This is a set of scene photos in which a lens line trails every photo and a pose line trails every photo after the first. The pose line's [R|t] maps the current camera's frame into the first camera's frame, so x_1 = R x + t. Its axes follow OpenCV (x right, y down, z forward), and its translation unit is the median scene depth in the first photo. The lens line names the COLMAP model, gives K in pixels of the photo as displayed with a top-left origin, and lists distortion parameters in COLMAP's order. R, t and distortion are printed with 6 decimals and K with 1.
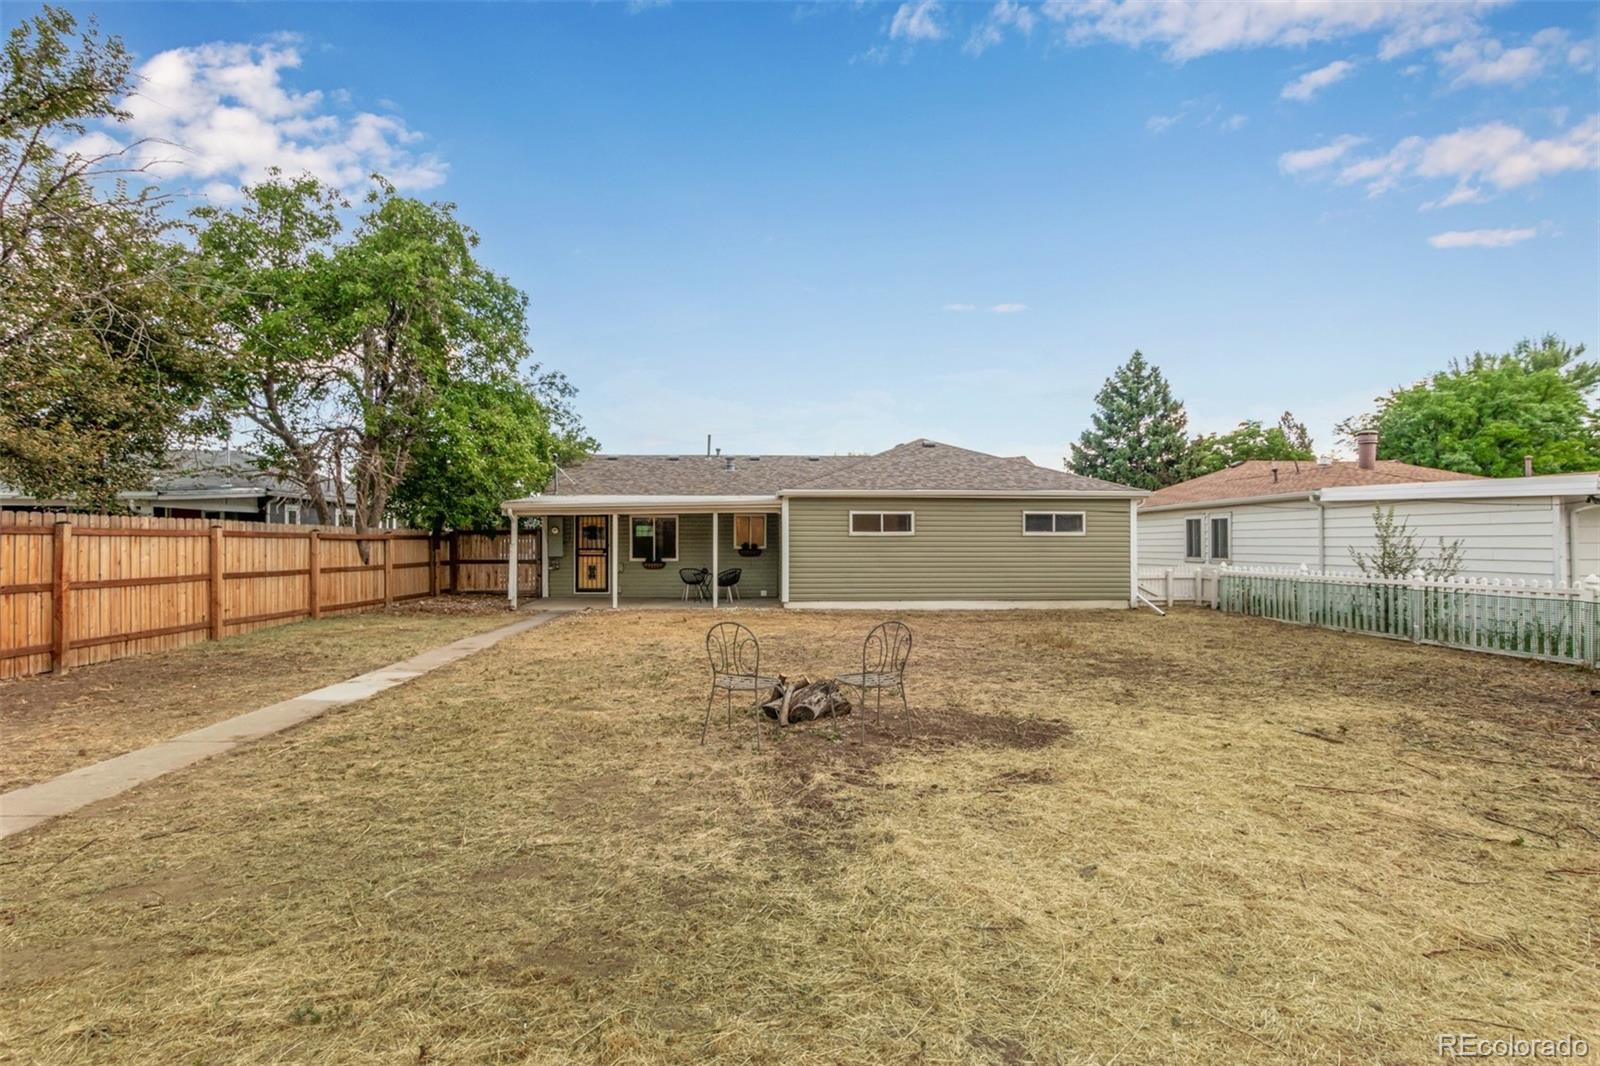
lens RADIAL K [[737.9, 0, 801.5], [0, 737.9, 520.5], [0, 0, 1]] dist [0.001645, 0.000238]
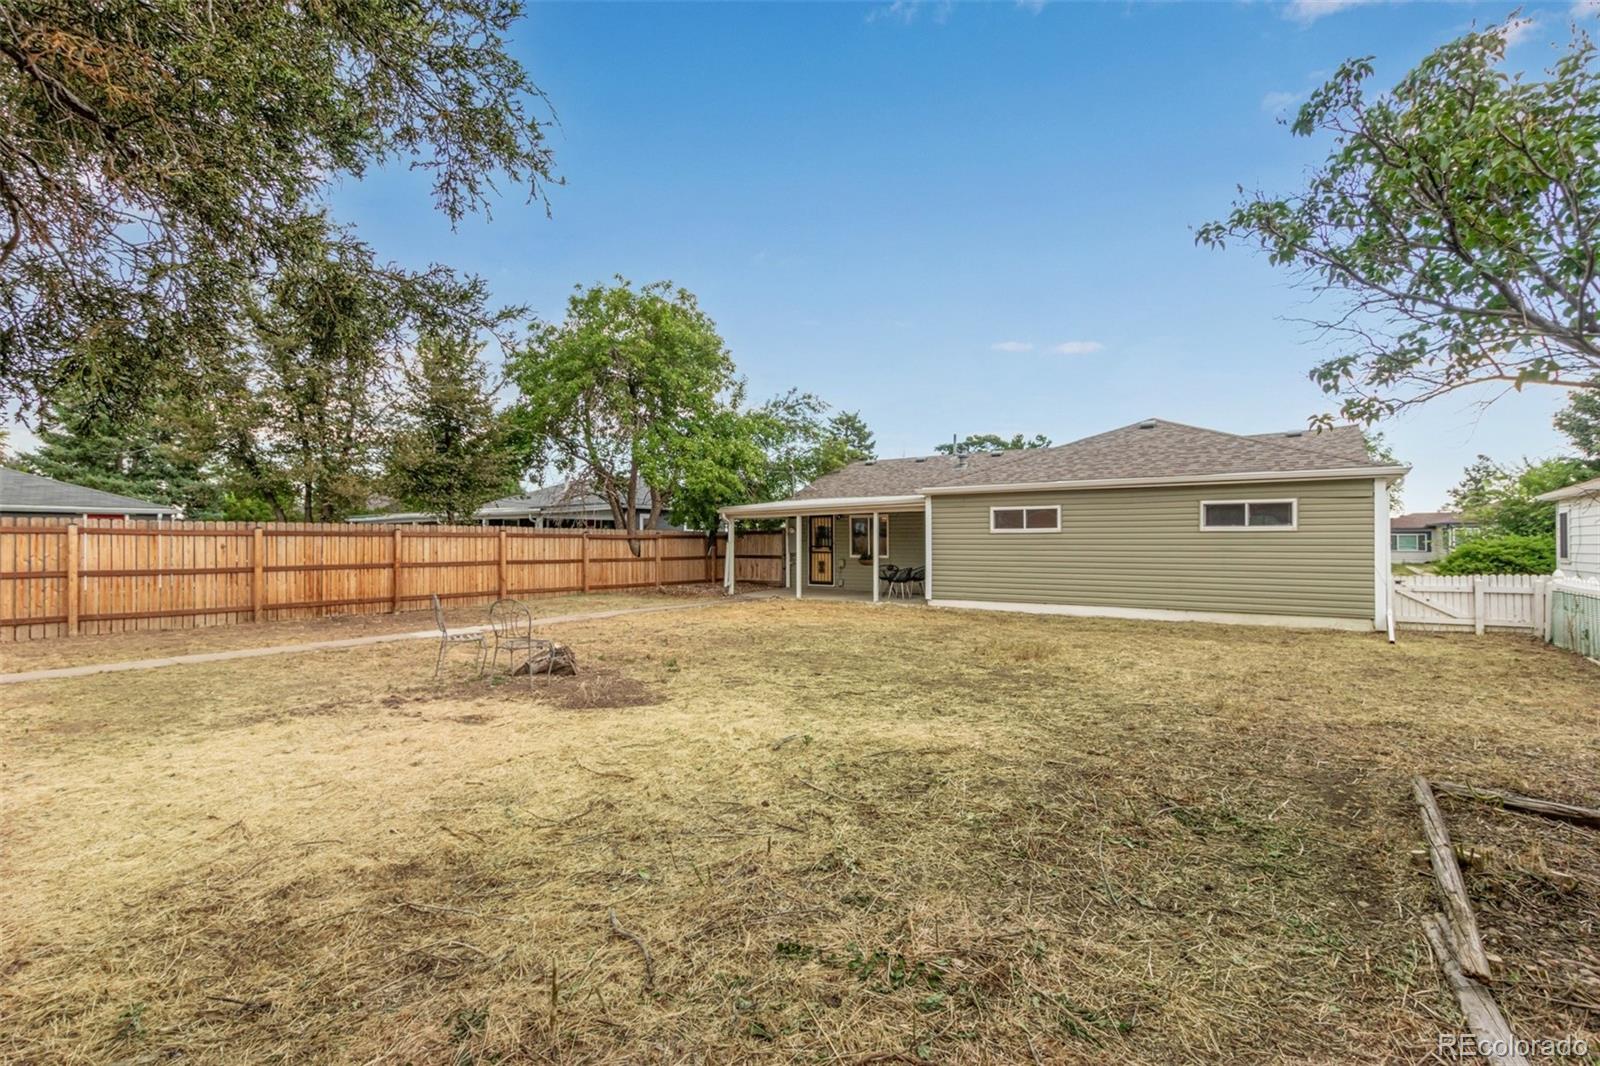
lens RADIAL K [[737.9, 0, 801.5], [0, 737.9, 520.5], [0, 0, 1]] dist [0.001645, 0.000238]
pose [[0.793214, -0.018369, -0.608666, 0.451097], [0.019334, 0.999801, -0.004978, 0.004457], [0.608636, -0.007819, 0.793411, 0.092925]]
